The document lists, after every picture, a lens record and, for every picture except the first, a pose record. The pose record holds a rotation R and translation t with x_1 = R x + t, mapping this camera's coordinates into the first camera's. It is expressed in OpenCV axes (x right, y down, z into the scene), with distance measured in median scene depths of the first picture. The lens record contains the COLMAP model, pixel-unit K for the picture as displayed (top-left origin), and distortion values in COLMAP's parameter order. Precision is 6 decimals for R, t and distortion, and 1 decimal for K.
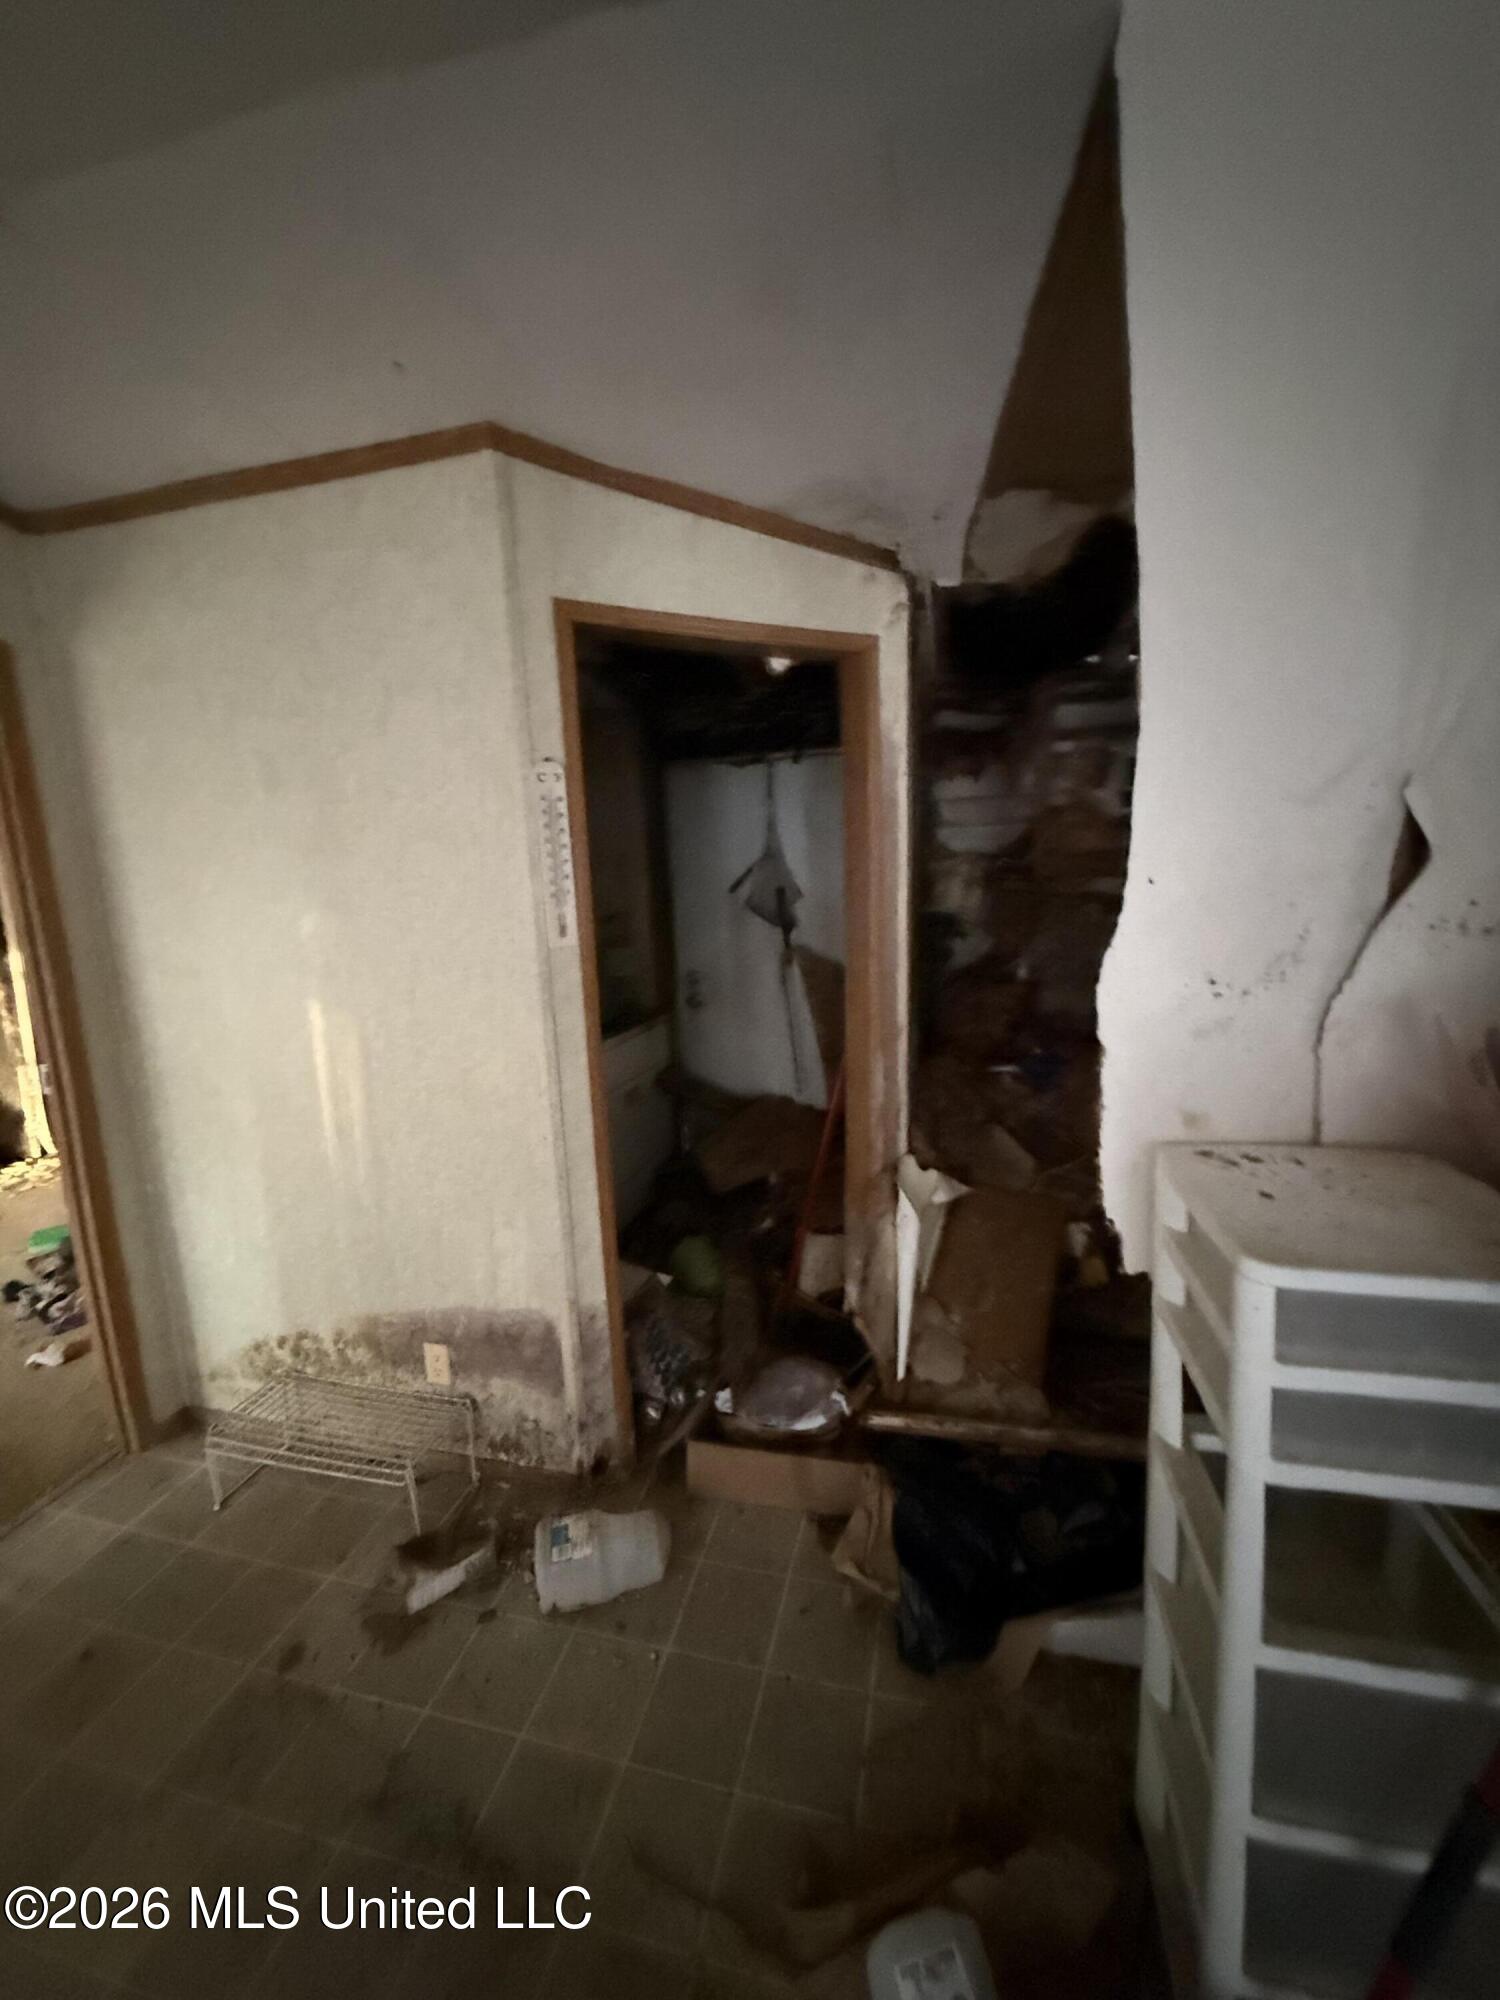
lens RADIAL K [[800.0, 0, 737.9], [0, 800.0, 998.8], [0, 0, 1]] dist [0.003625, -0.000323]
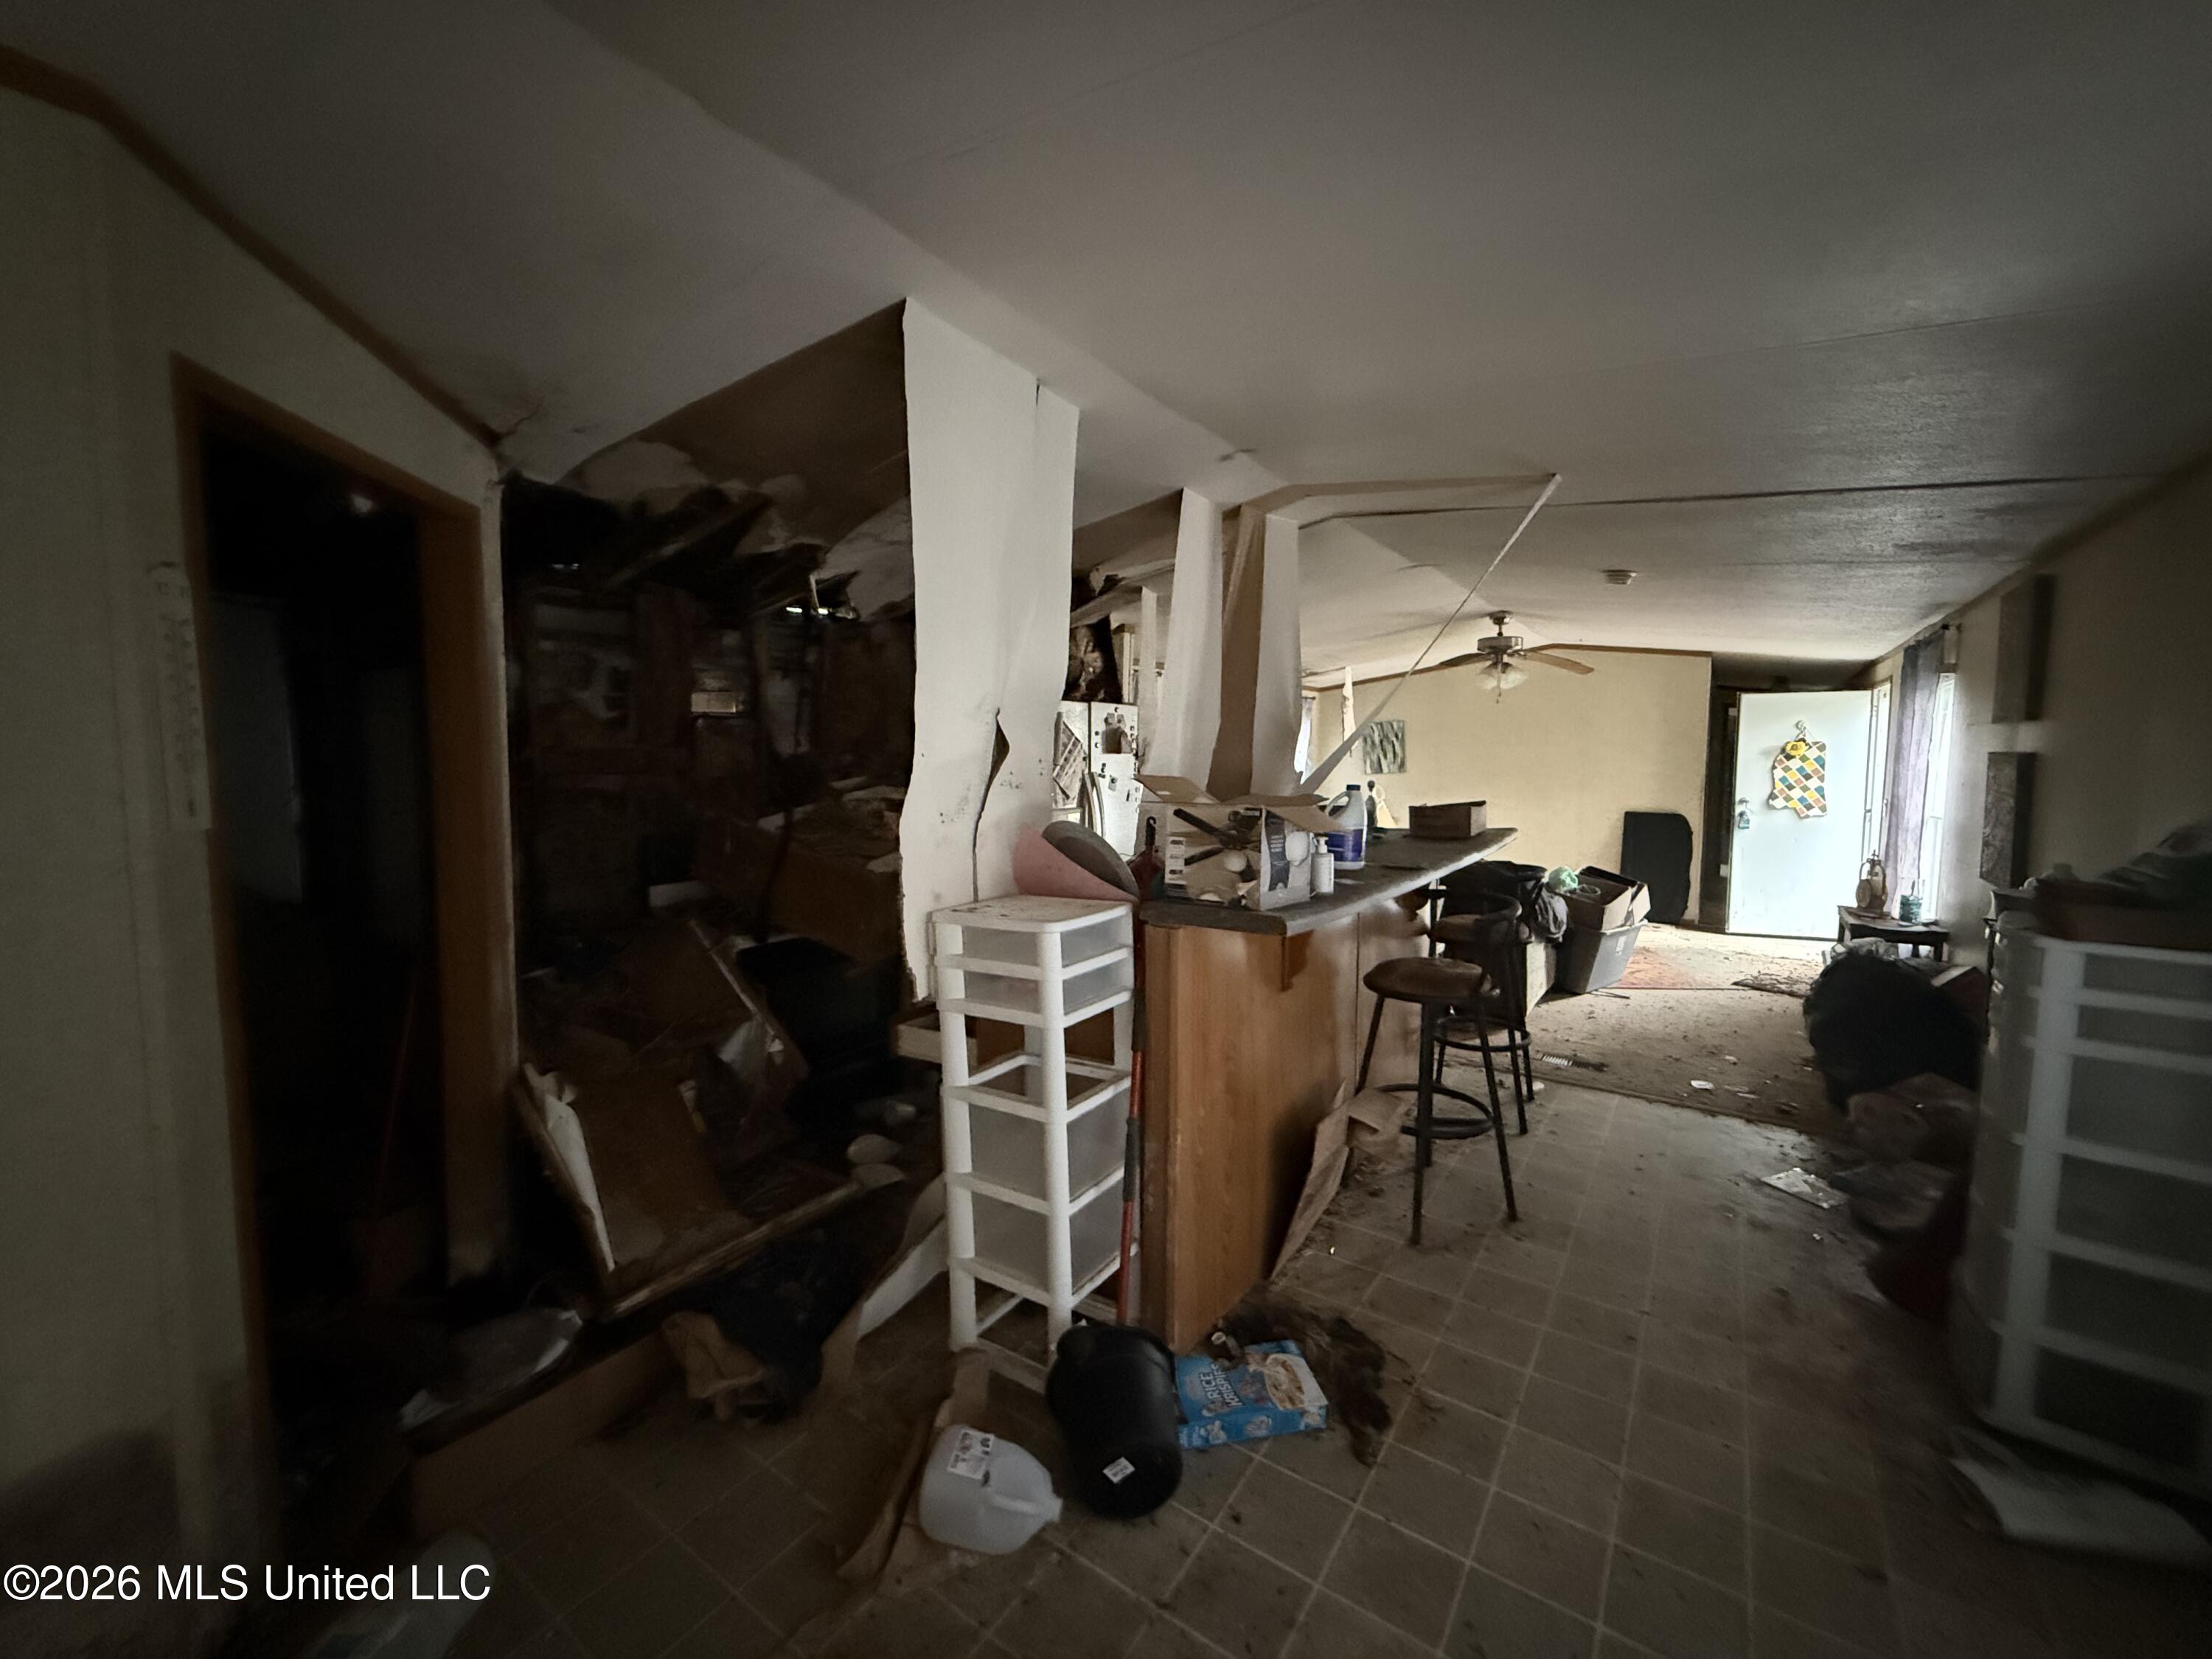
lens RADIAL K [[884.8, 0, 1098.6], [0, 884.8, 831.2], [0, 0, 1]] dist [0.003625, -0.000323]
pose [[0.355167, -0.029523, 0.934336, -0.603126], [0.142512, 0.989528, -0.022906, 0.059404], [-0.923876, 0.141290, 0.355656, -0.001779]]
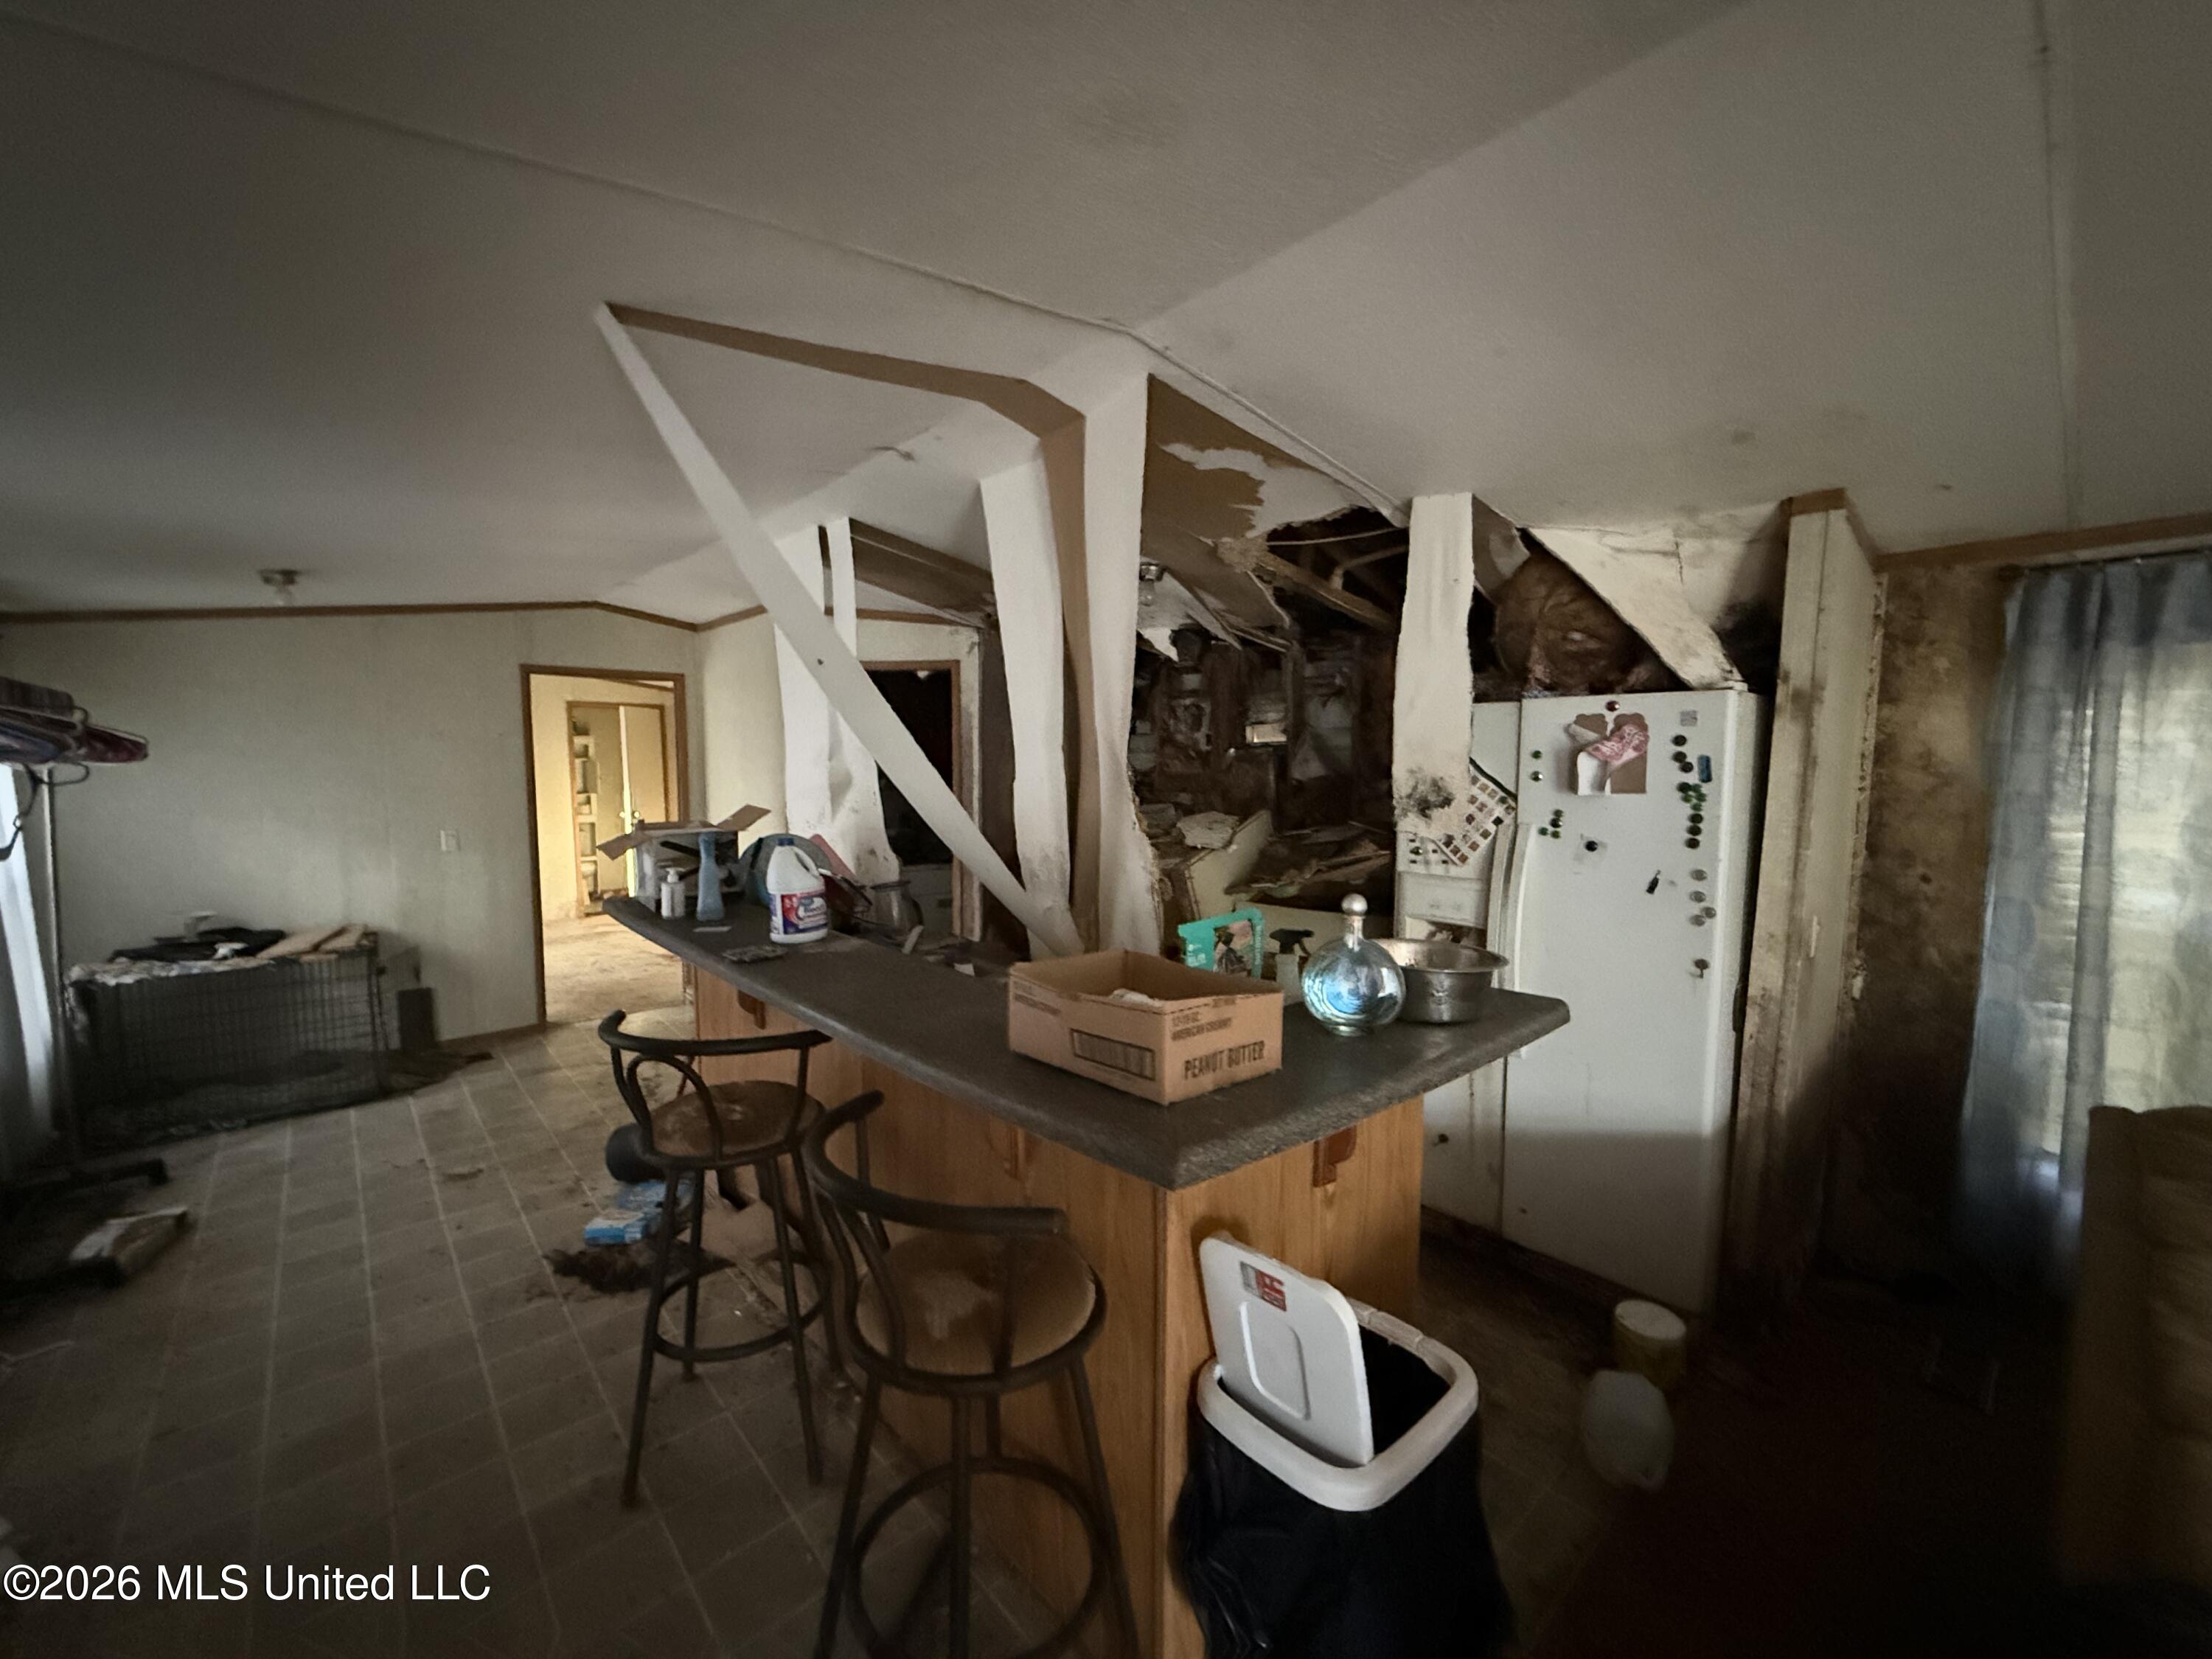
lens RADIAL K [[884.8, 0, 1092.6], [0, 884.8, 836.1], [0, 0, 1]] dist [0.003625, -0.000323]
pose [[0.829429, 0.096532, -0.550209, 1.813030], [-0.131984, 0.990934, -0.025108, -0.016020], [0.542797, 0.093444, 0.834650, -0.641100]]
